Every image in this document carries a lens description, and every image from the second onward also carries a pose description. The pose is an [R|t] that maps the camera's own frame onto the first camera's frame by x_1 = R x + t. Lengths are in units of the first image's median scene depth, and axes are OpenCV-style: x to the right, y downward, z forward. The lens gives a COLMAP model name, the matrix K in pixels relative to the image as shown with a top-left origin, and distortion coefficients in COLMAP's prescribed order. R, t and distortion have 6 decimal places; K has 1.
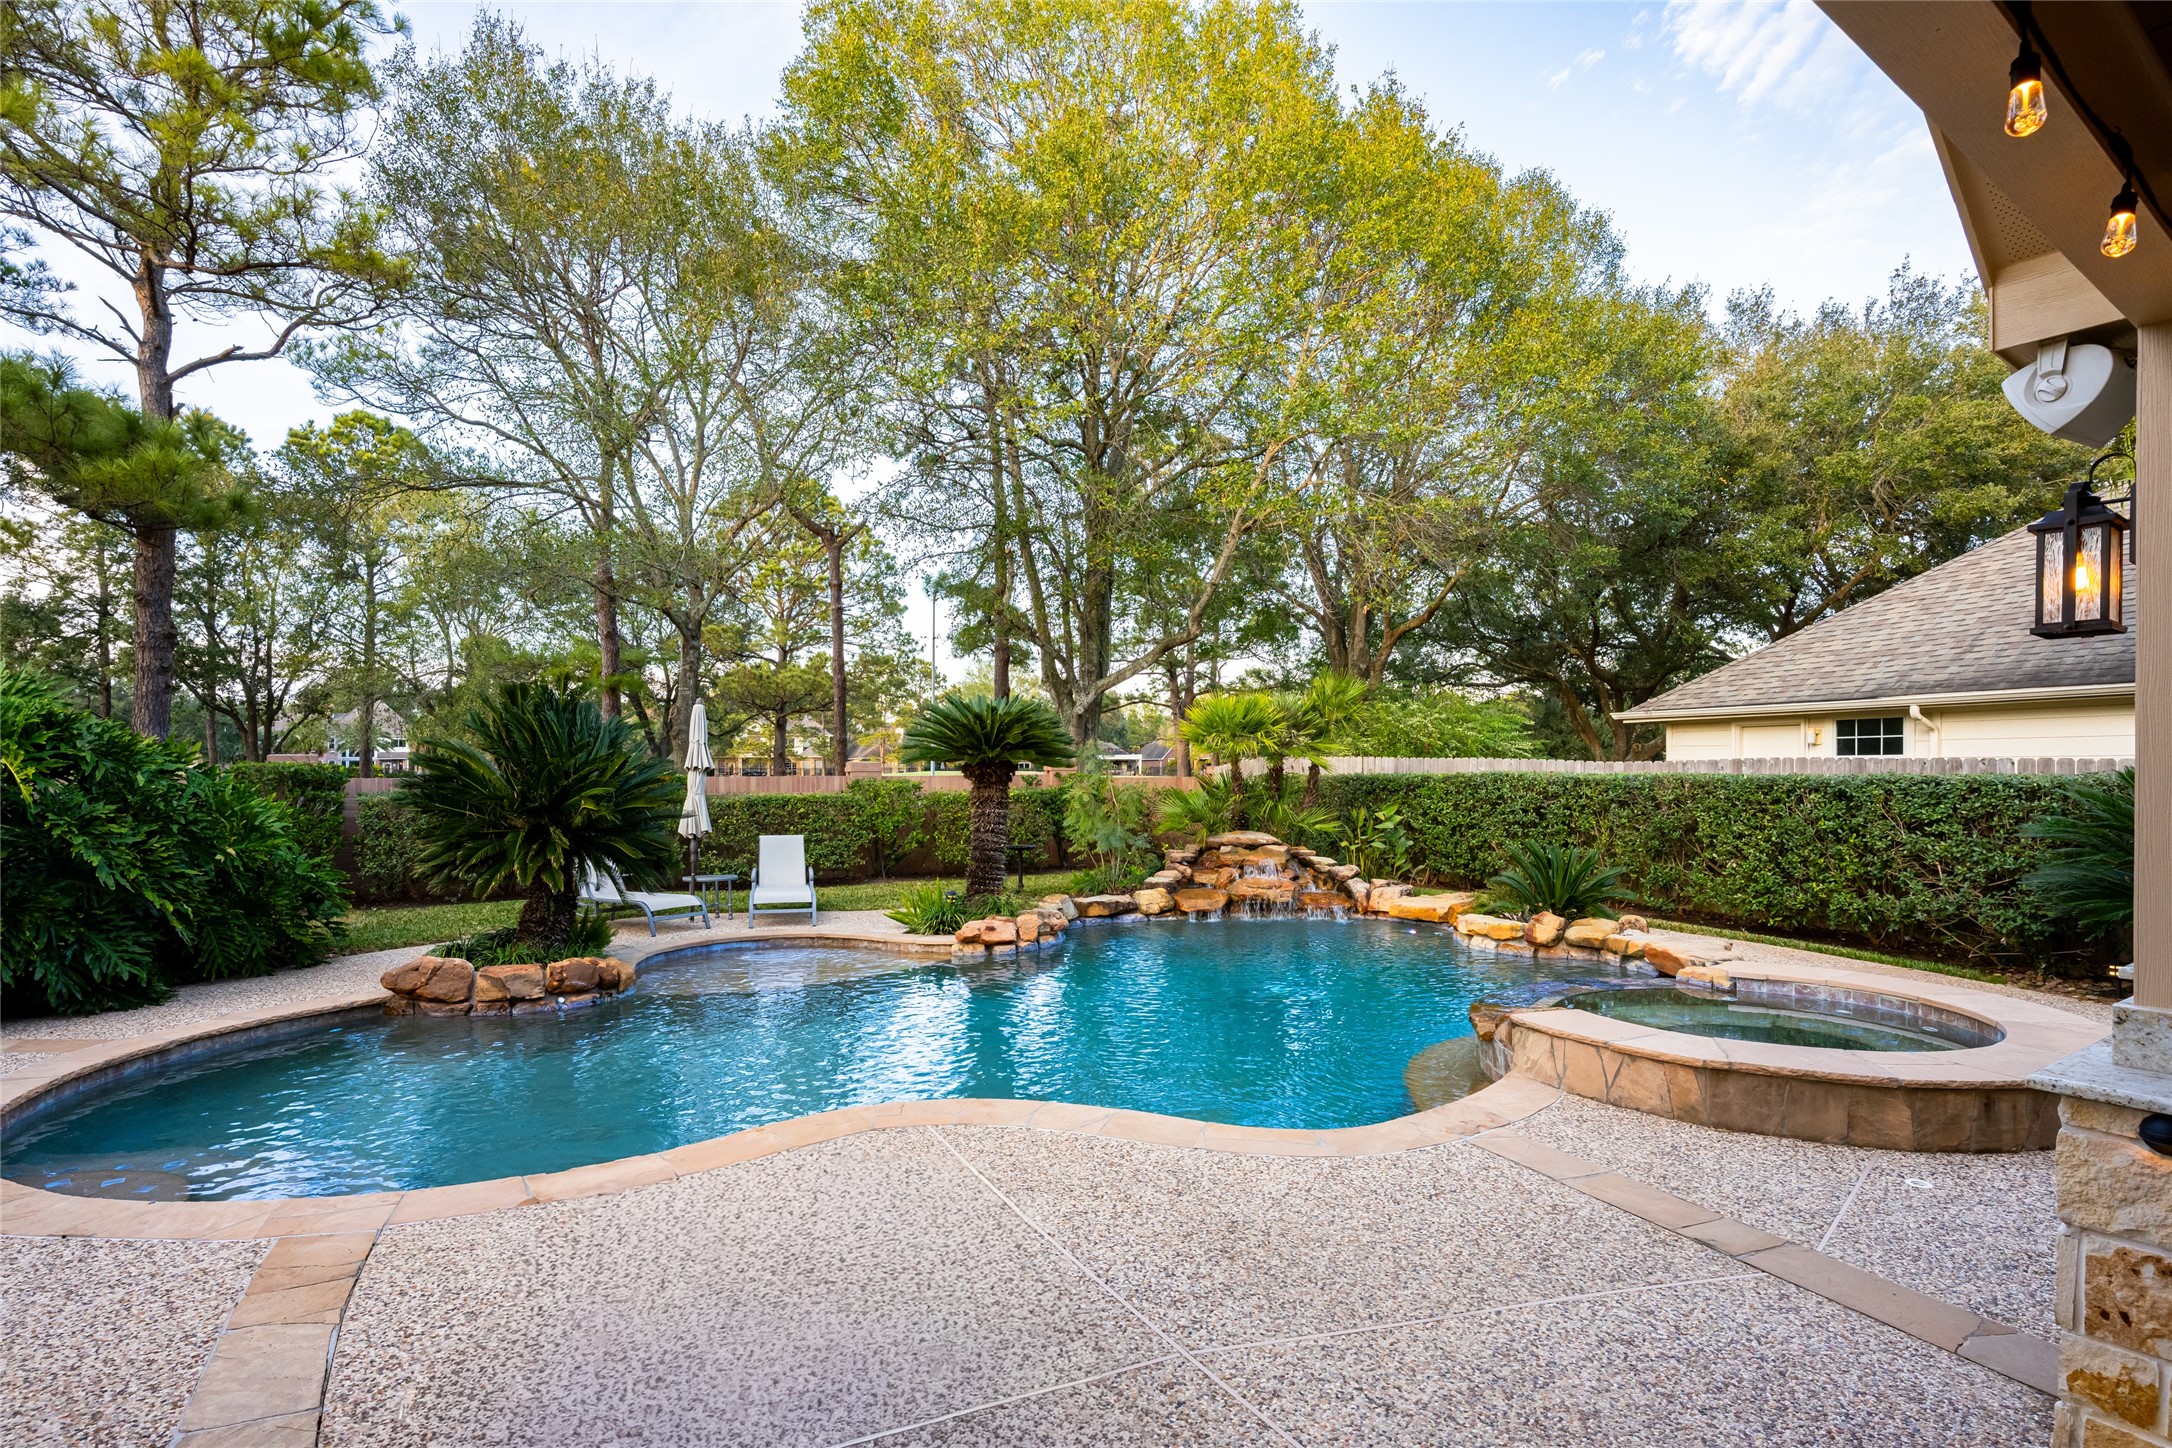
lens RADIAL K [[1104.0, 0, 1071.5], [0, 1104.0, 777.4], [0, 0, 1]] dist [-0.004114, 0.000725]
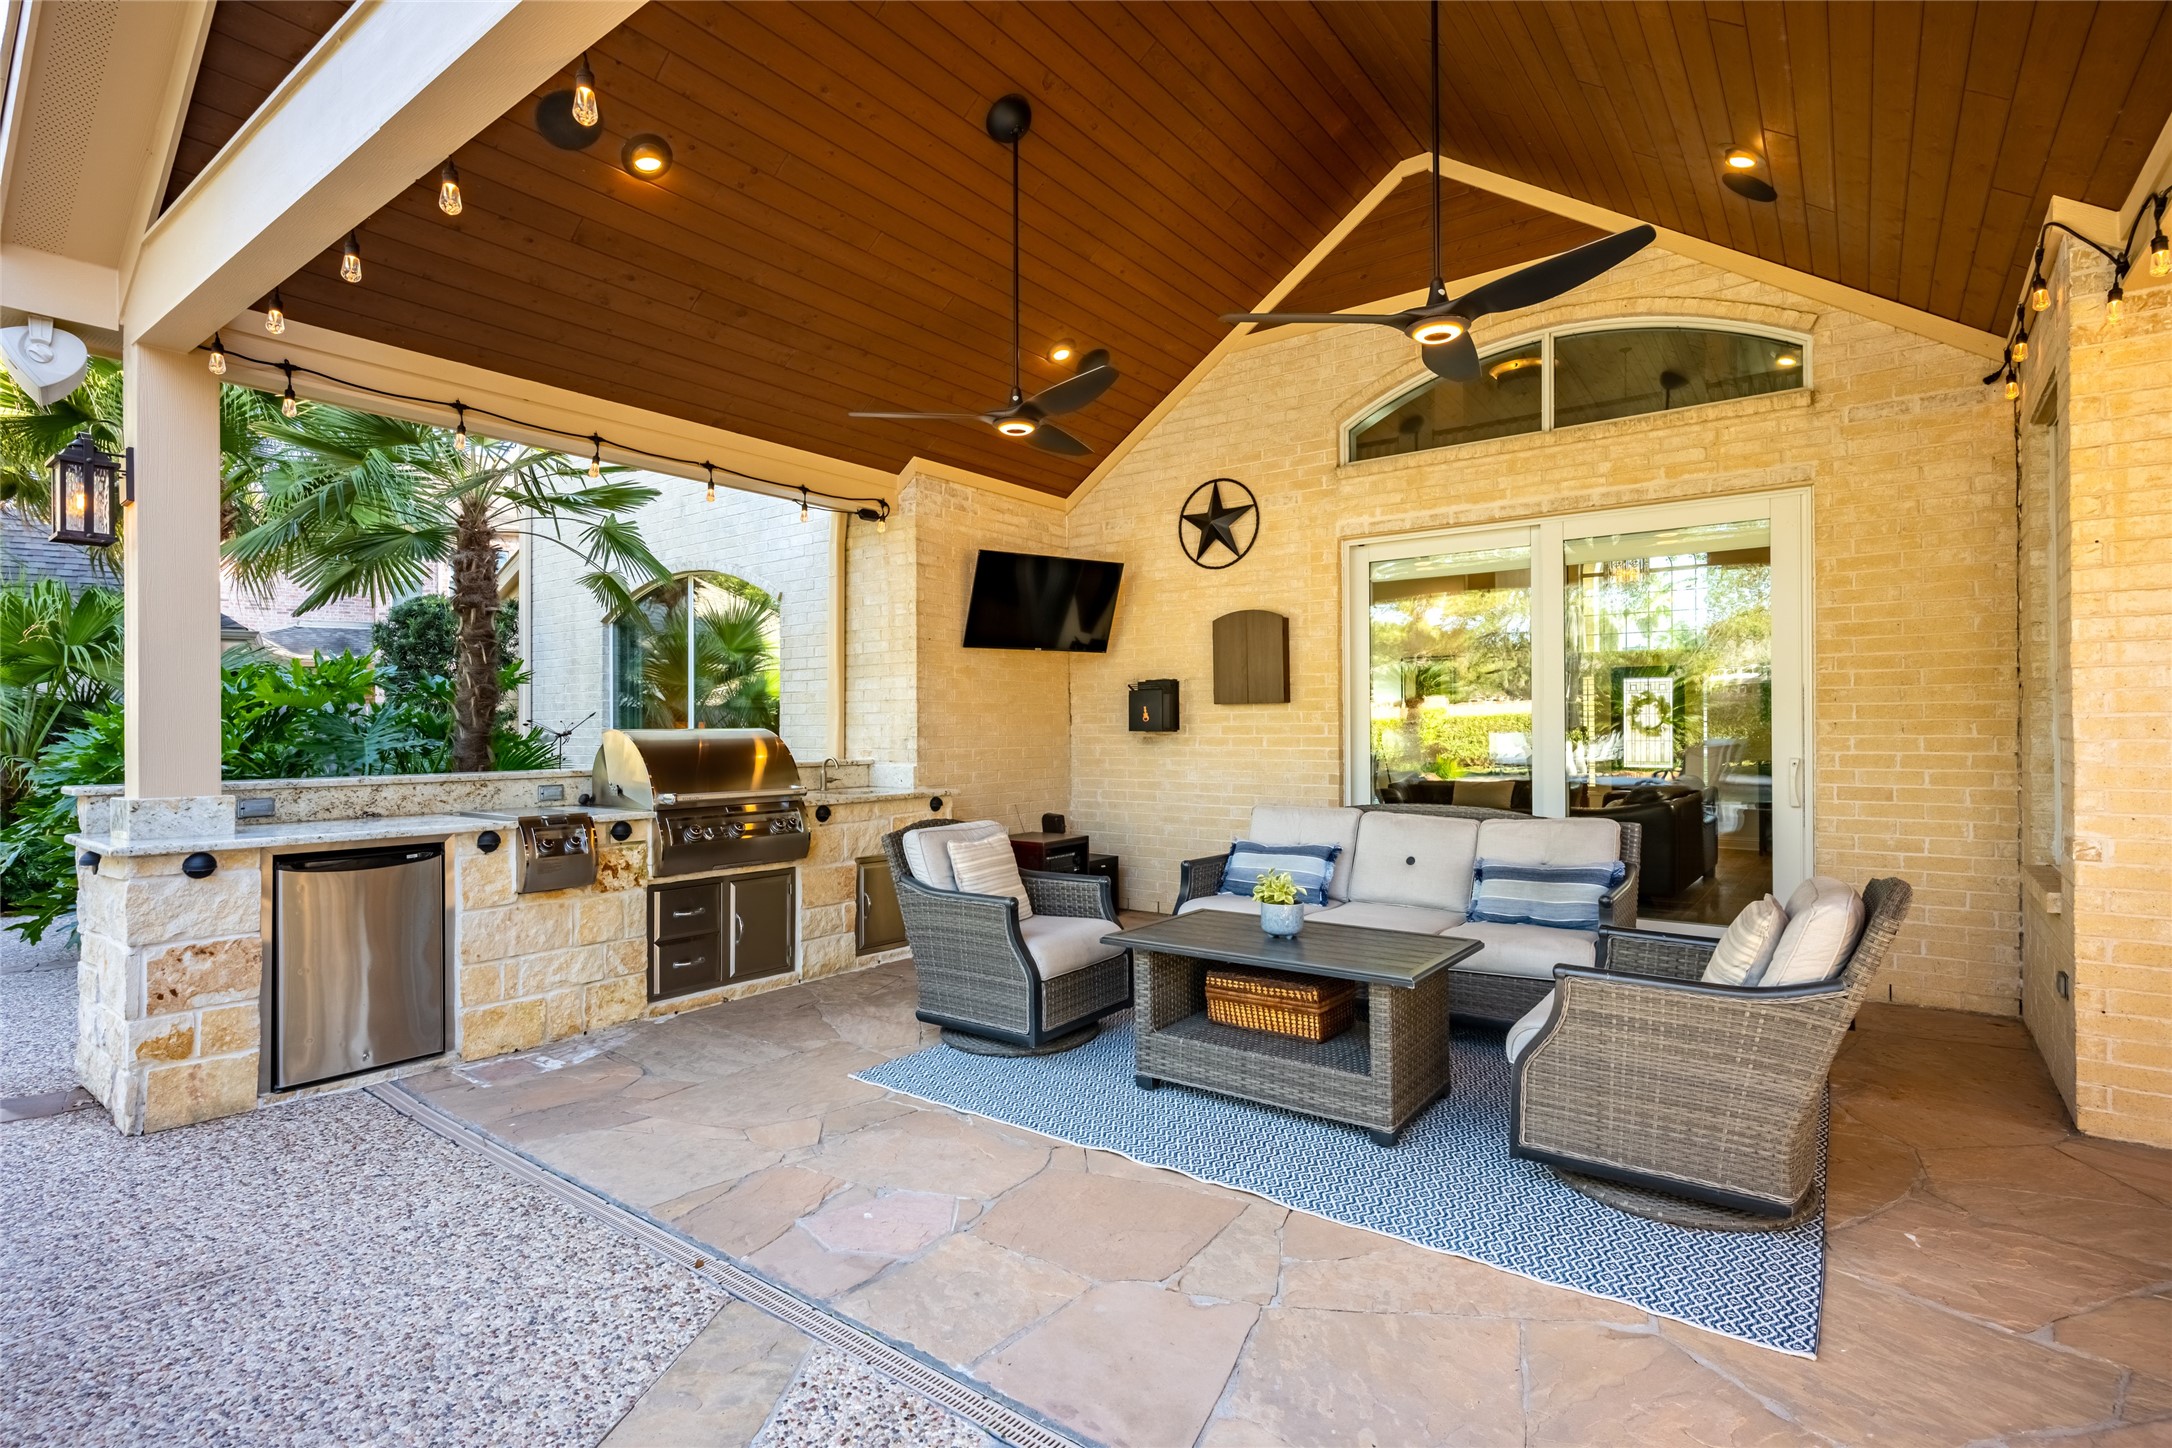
lens RADIAL K [[1052.5, 0, 1086.0], [0, 1052.5, 716.9], [0, 0, 1]] dist [-0.002998, 0.003005]
pose [[-0.292030, 0.013514, 0.956314, -0.121909], [0.015858, 0.999831, -0.009286, 0.020772], [-0.956278, 0.012453, -0.292195, 0.030576]]
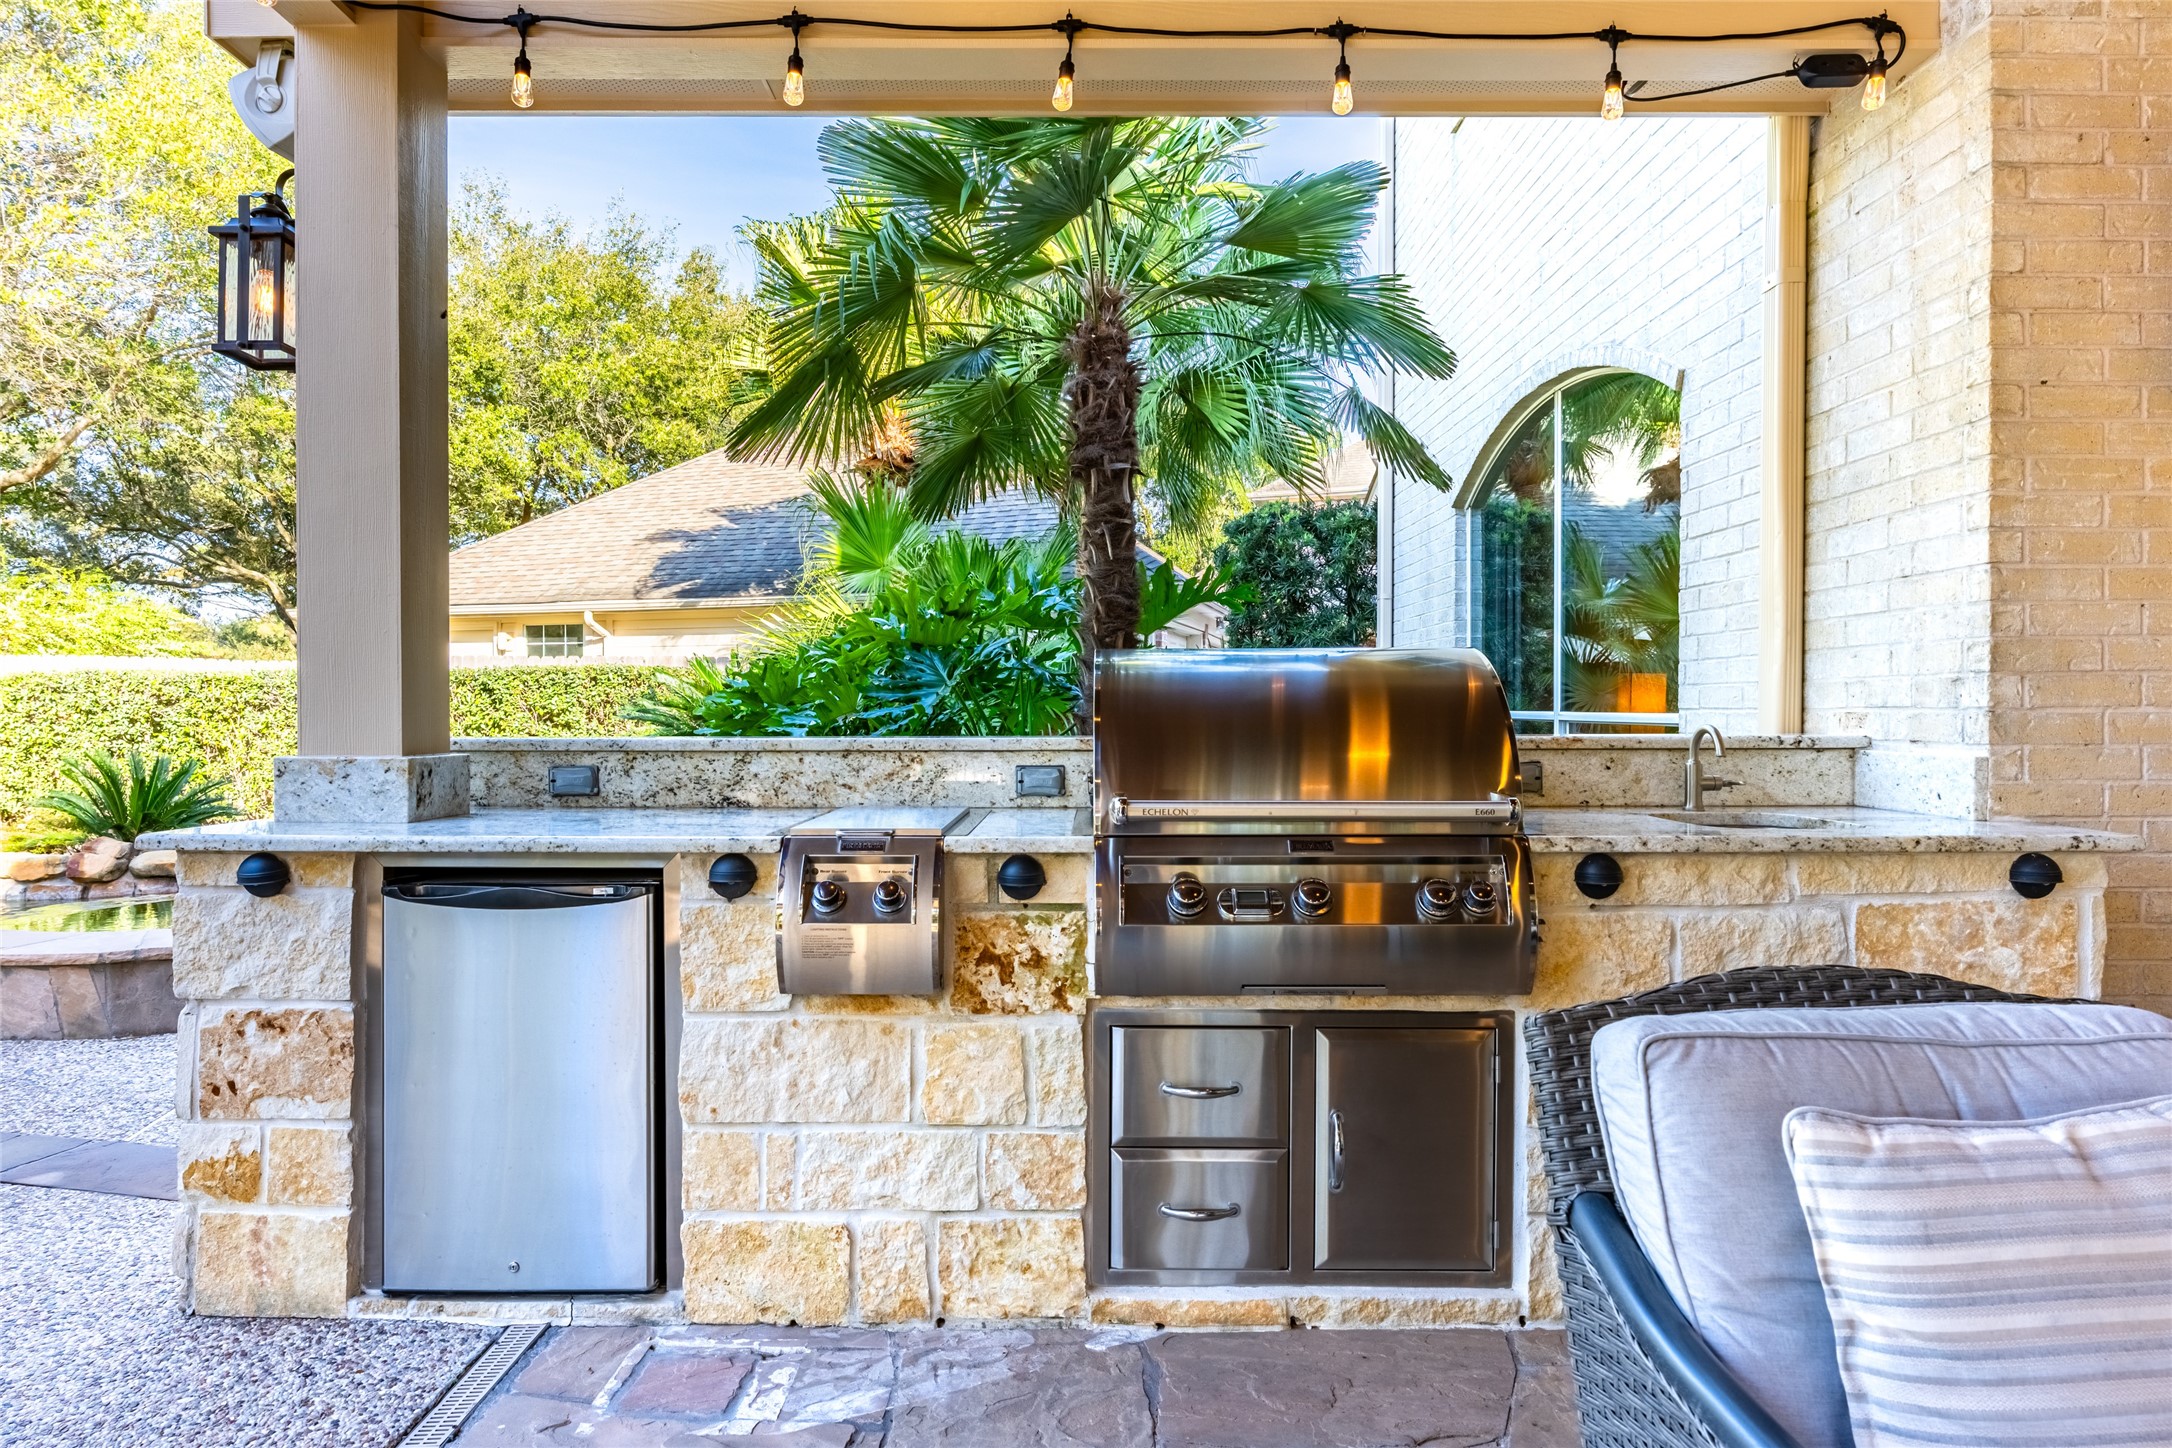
lens RADIAL K [[1246.7, 0, 1083.1], [0, 1246.7, 723.0], [0, 0, 1]] dist [0.000931, -0.001353]
pose [[0.585115, -0.006203, 0.810927, 0.079778], [0.008237, 0.999965, 0.001705, 0.029136], [-0.810908, 0.005682, 0.585145, -0.024586]]
